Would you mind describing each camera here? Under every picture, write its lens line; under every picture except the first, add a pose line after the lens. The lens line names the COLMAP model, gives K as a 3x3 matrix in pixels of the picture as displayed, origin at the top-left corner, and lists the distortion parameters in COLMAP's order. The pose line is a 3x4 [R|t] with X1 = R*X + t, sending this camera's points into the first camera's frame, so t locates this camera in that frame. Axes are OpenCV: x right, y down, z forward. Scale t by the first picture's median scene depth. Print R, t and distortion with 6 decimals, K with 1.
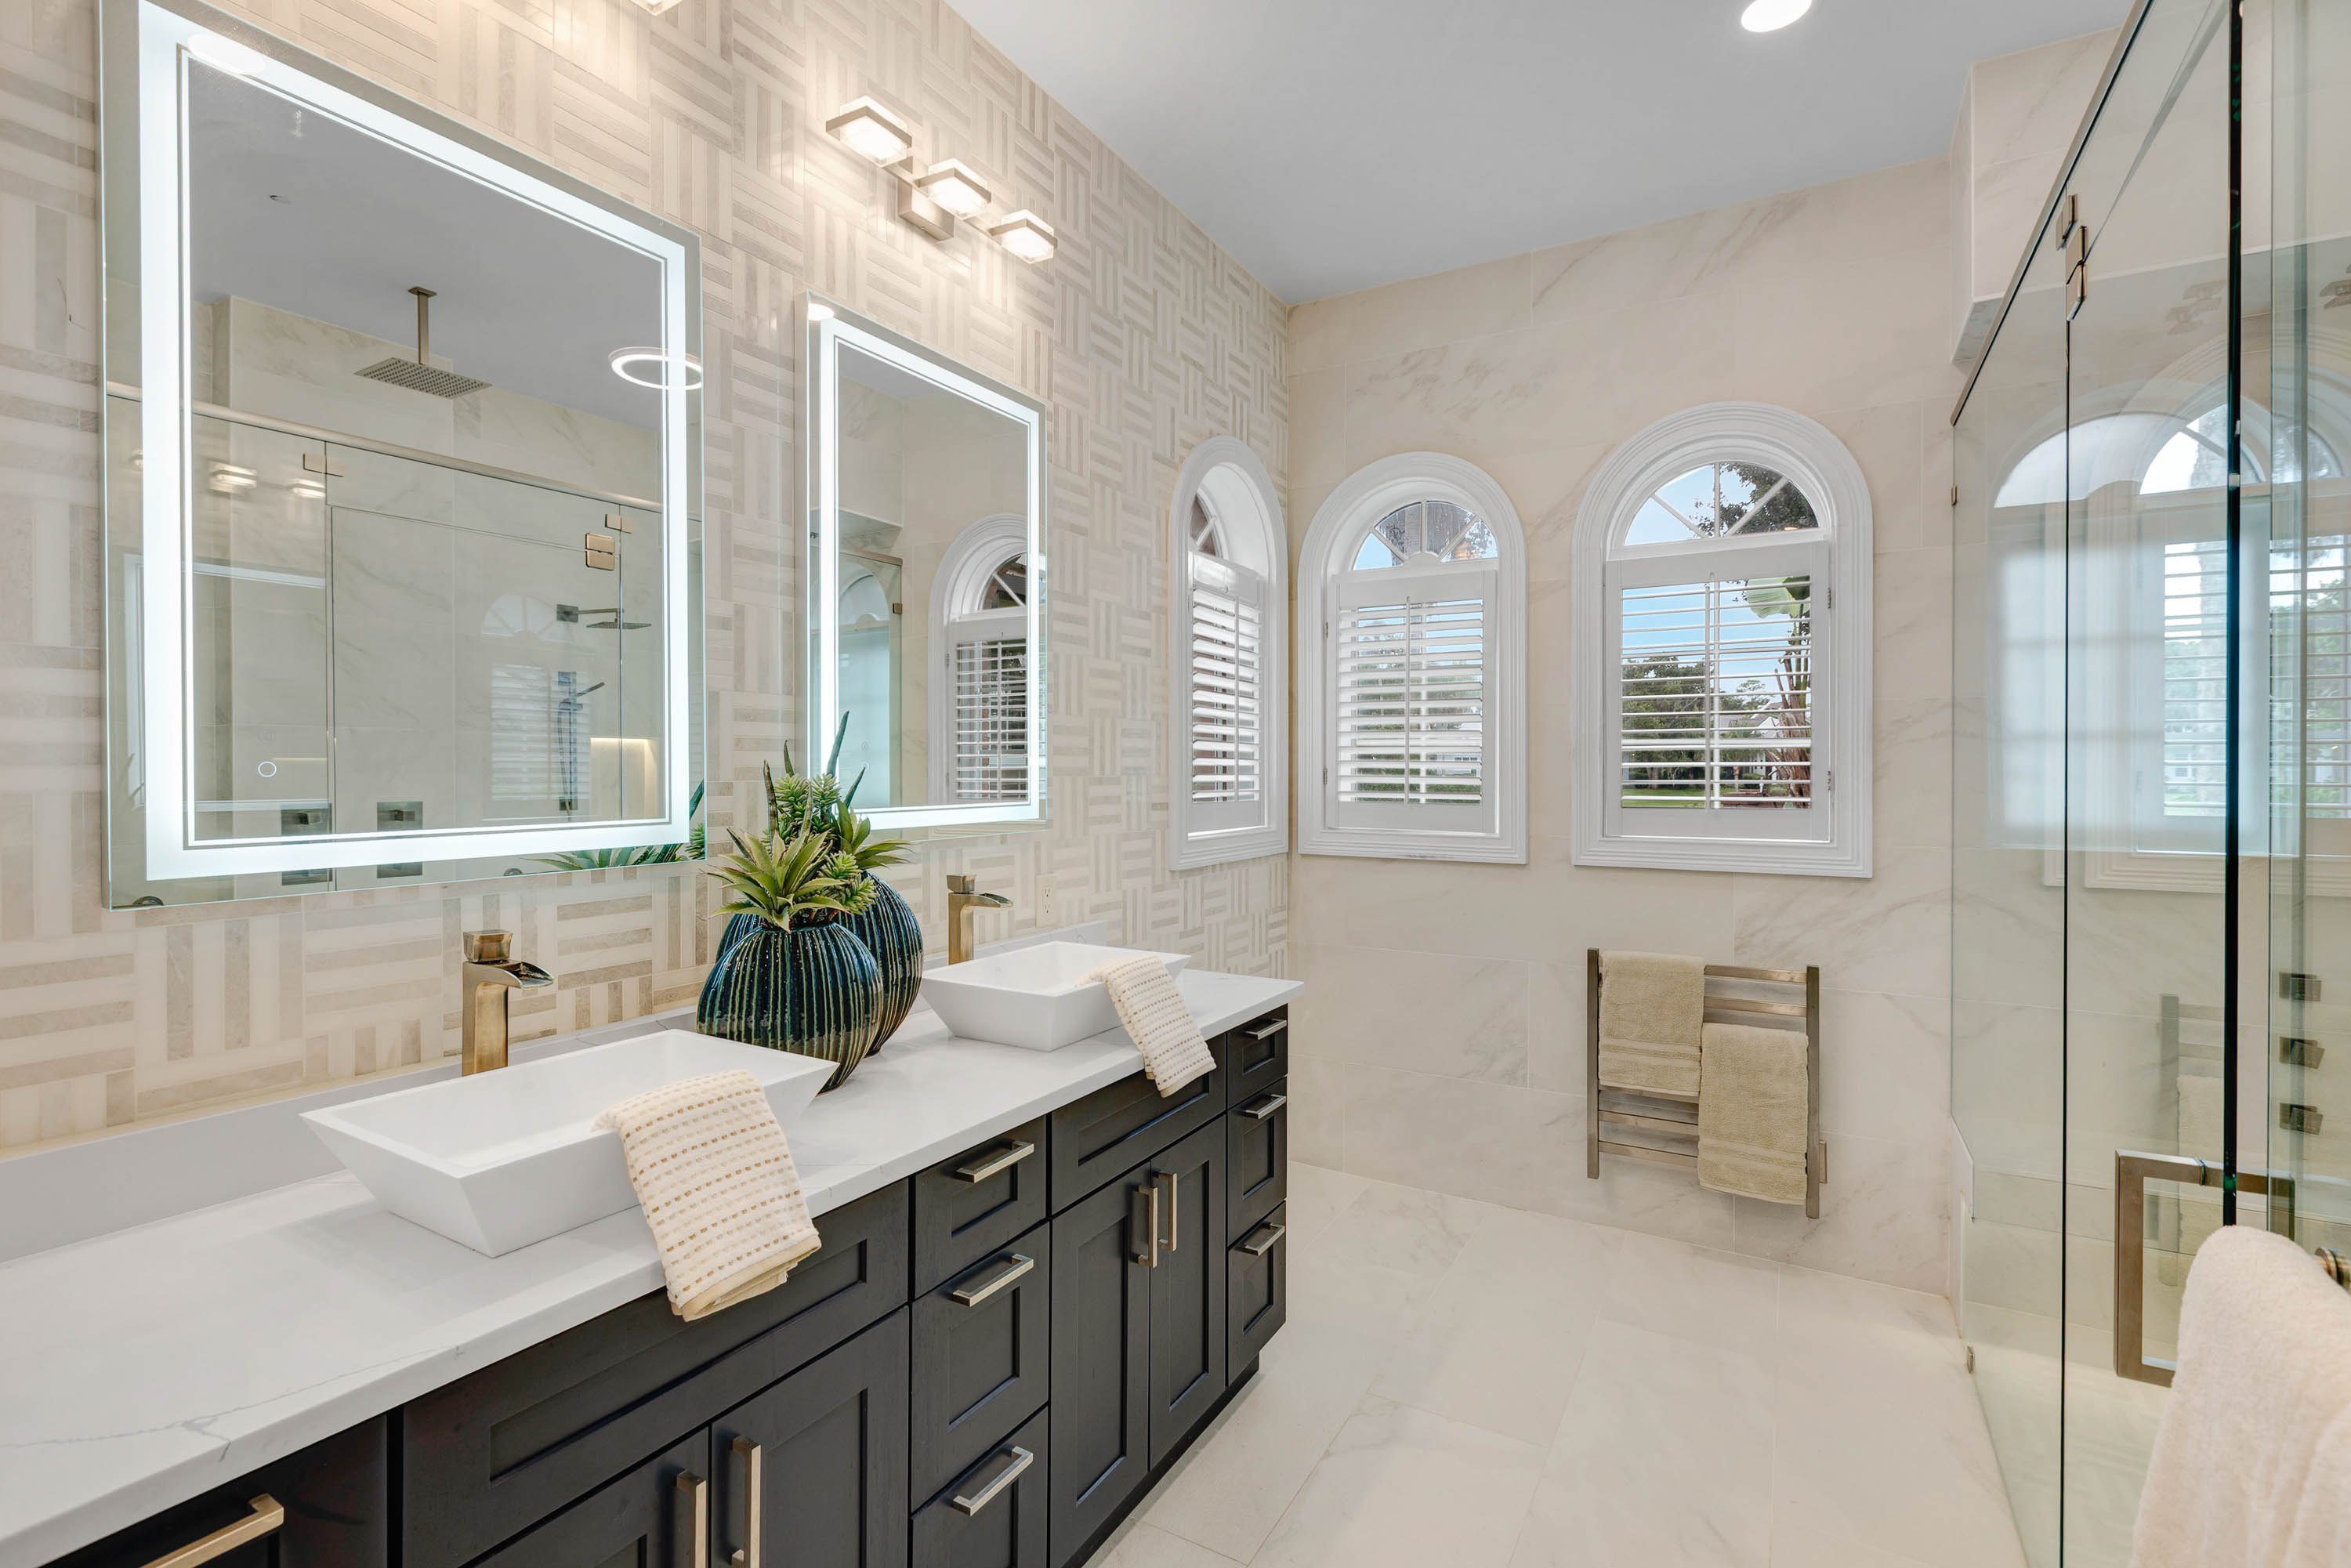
lens RADIAL K [[1070.3, 0, 1158.0], [0, 1070.3, 773.0], [0, 0, 1]] dist [0.000636, -0.001674]
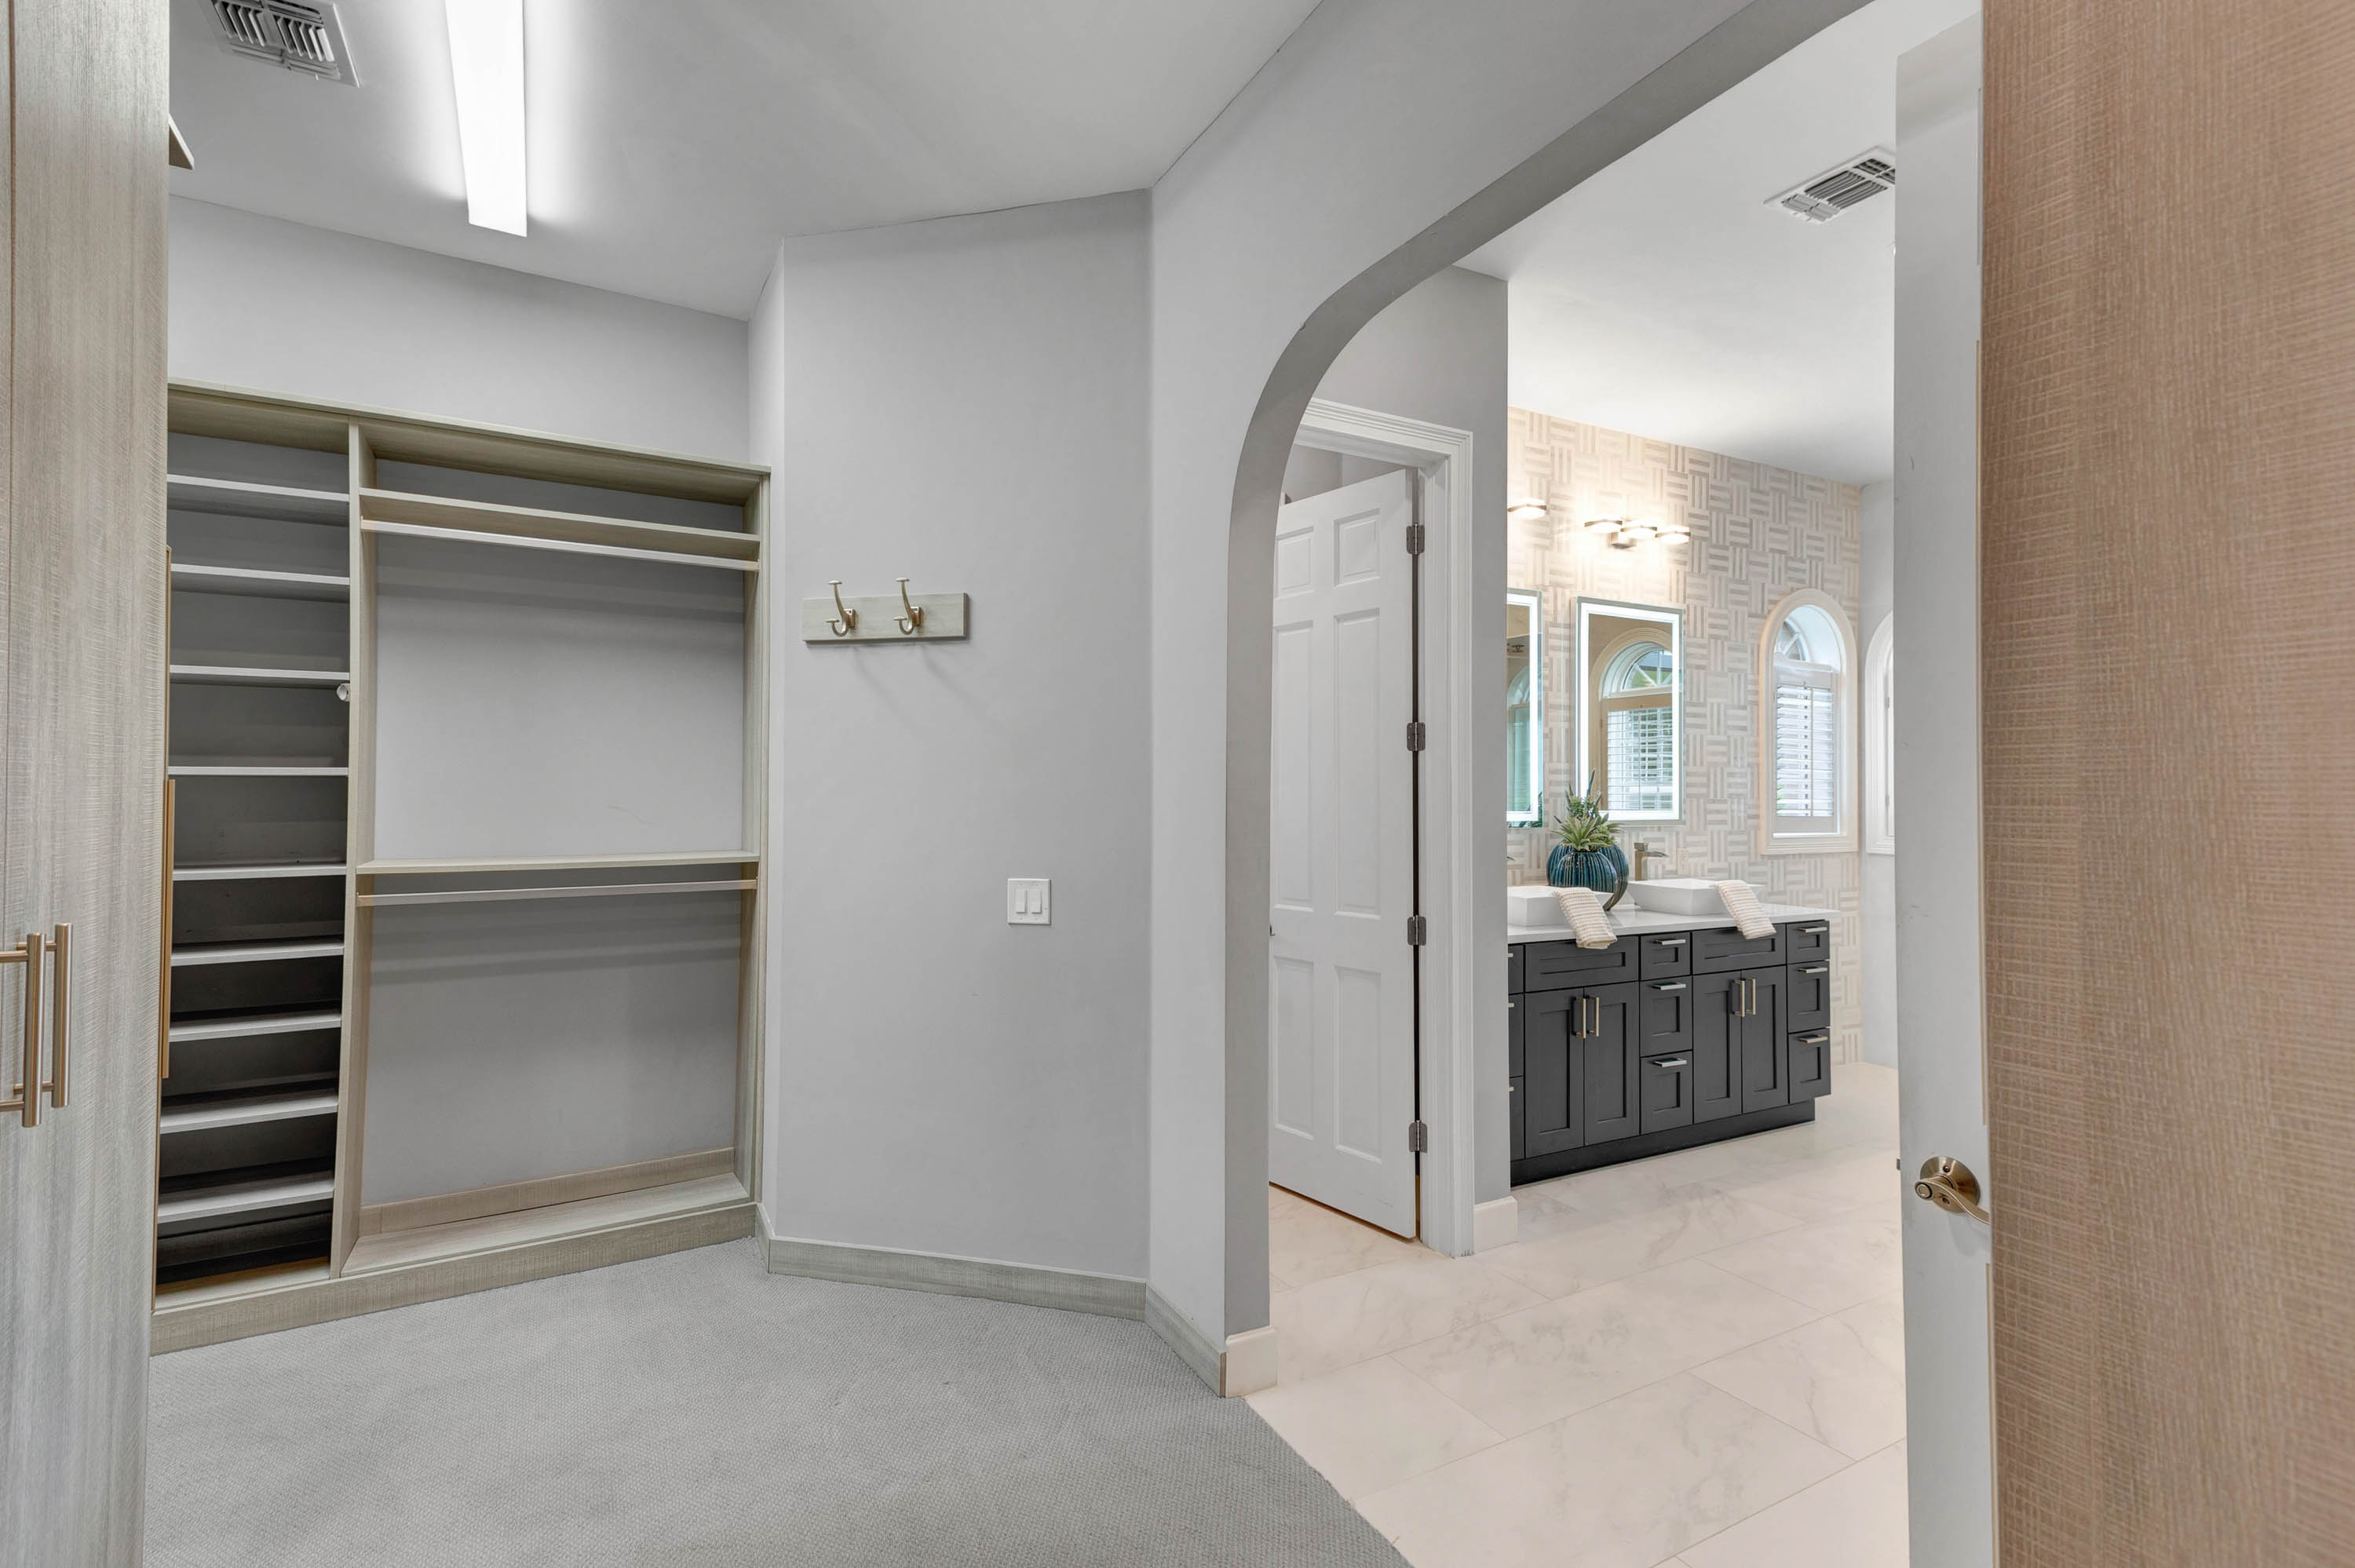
lens RADIAL K [[1086.6, 0, 1177.5], [0, 1086.6, 784.0], [0, 0, 1]] dist [0.055032, -0.000730]
pose [[0.874083, -0.002807, -0.485768, 0.055120], [-0.005693, 0.999855, -0.016023, 0.012457], [0.485743, 0.016771, 0.873941, -1.022420]]
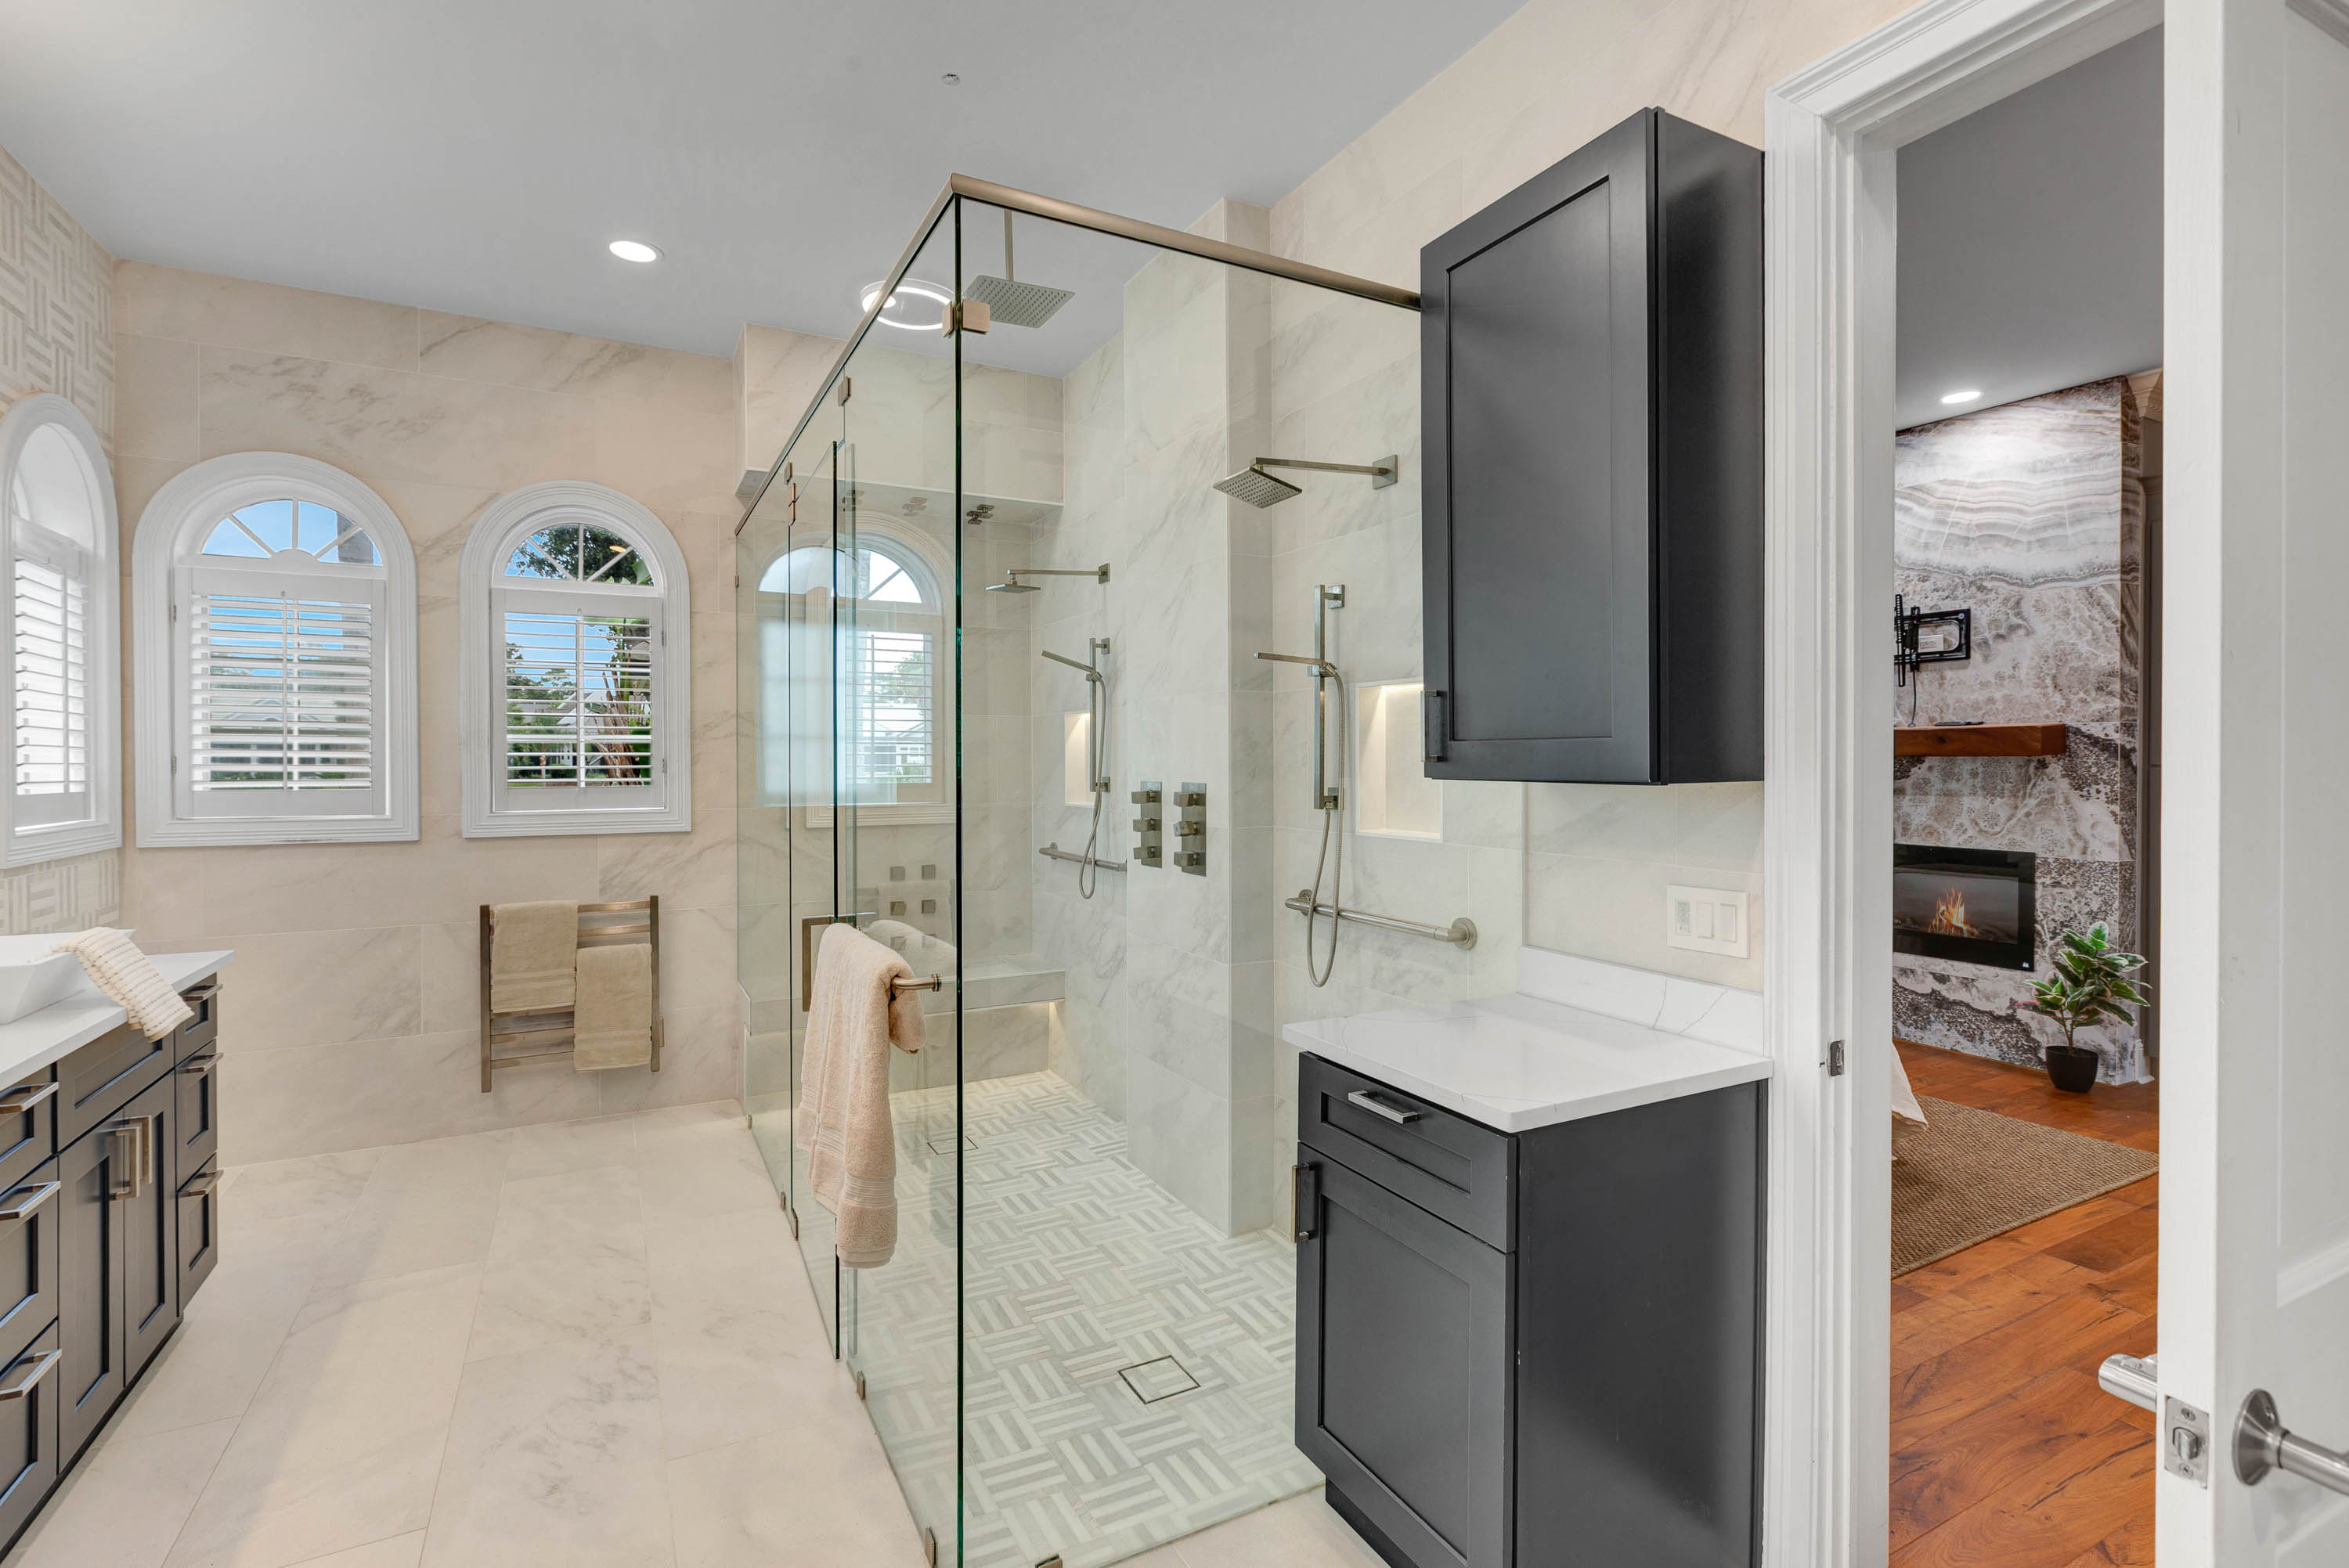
lens RADIAL K [[1069.3, 0, 1157.1], [0, 1069.3, 773.0], [0, 0, 1]] dist [0.000636, -0.001674]
pose [[0.526682, -0.011065, 0.849991, -0.244679], [0.003448, 0.999935, 0.010880, 0.003365], [-0.850056, -0.002799, 0.526686, -0.319930]]
